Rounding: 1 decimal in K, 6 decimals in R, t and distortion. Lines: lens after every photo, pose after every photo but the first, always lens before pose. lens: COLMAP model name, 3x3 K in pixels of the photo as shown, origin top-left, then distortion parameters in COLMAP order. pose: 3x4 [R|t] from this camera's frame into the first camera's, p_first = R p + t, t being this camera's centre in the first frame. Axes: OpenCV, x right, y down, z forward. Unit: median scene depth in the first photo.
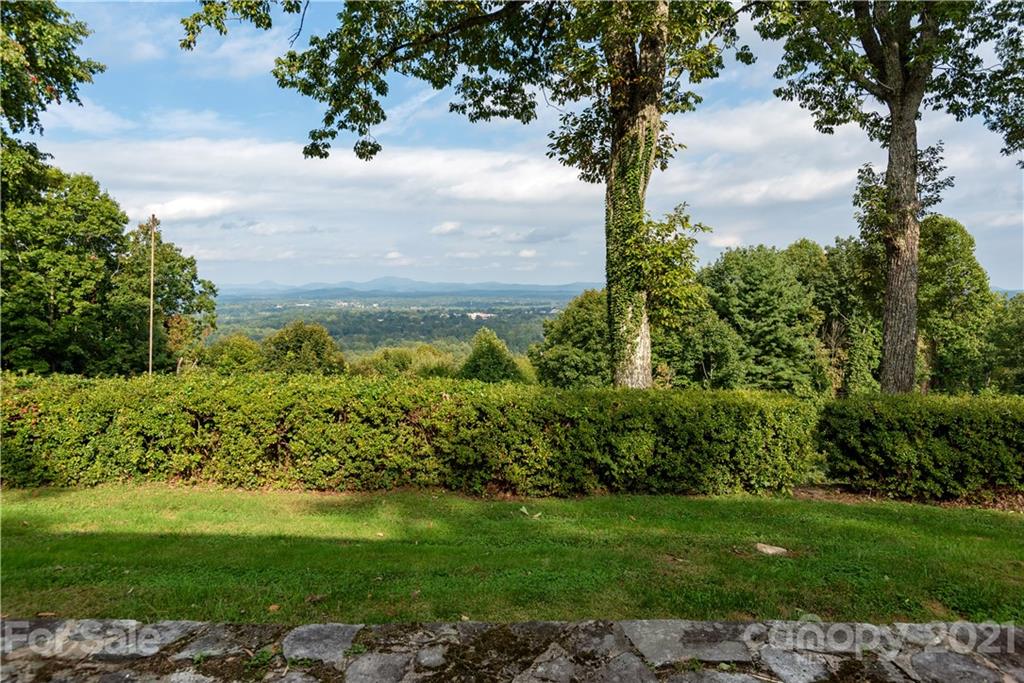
lens RADIAL K [[618.4, 0, 506.3], [0, 618.4, 336.2], [0, 0, 1]] dist [0.000136, 0.004858]
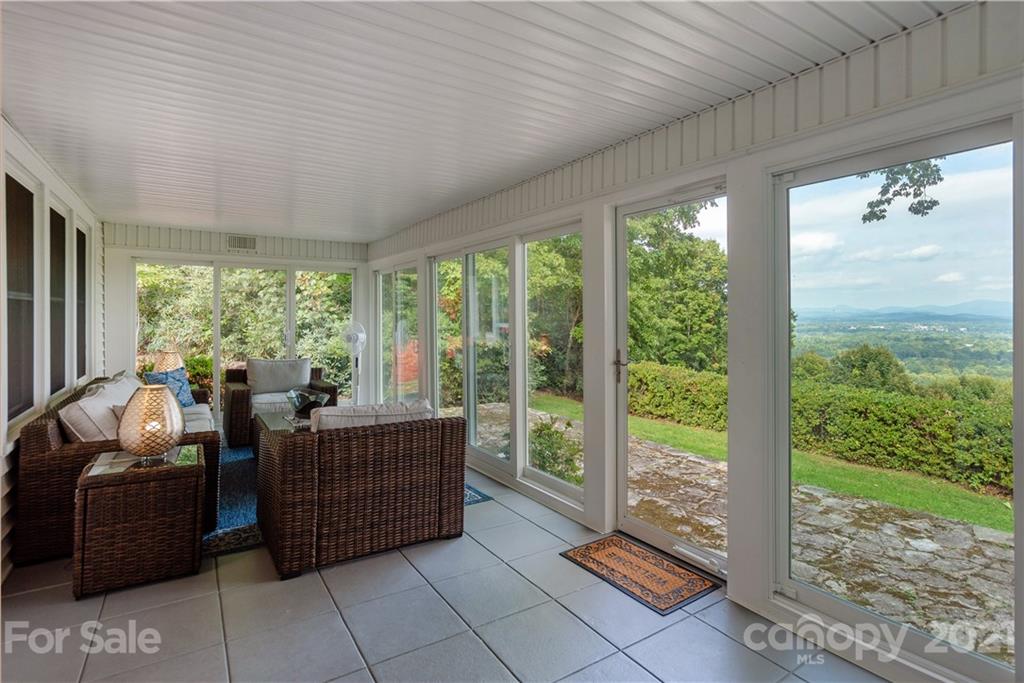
lens RADIAL K [[512.9, 0, 567.3], [0, 512.9, 315.7], [0, 0, 1]] dist [0.001128, 0.037454]
pose [[0.653262, 0.007978, -0.757090, 0.031931], [-0.060411, 0.997306, -0.041616, -0.002760], [0.754718, 0.072922, 0.651984, -0.059496]]
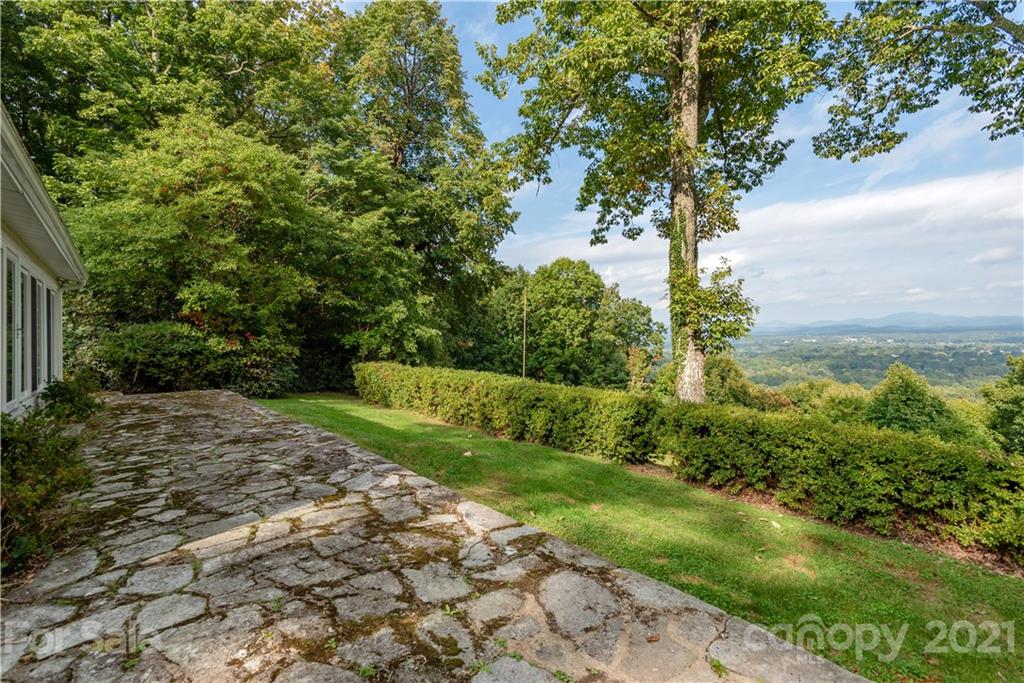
lens RADIAL K [[505.7, 0, 510.3], [0, 505.7, 330.0], [0, 0, 1]] dist [-0.041013, 0.034646]
pose [[0.654786, -0.016333, -0.755638, 0.177238], [-0.037809, 0.997807, -0.054330, 0.002122], [0.754868, 0.064145, 0.652733, 0.001071]]
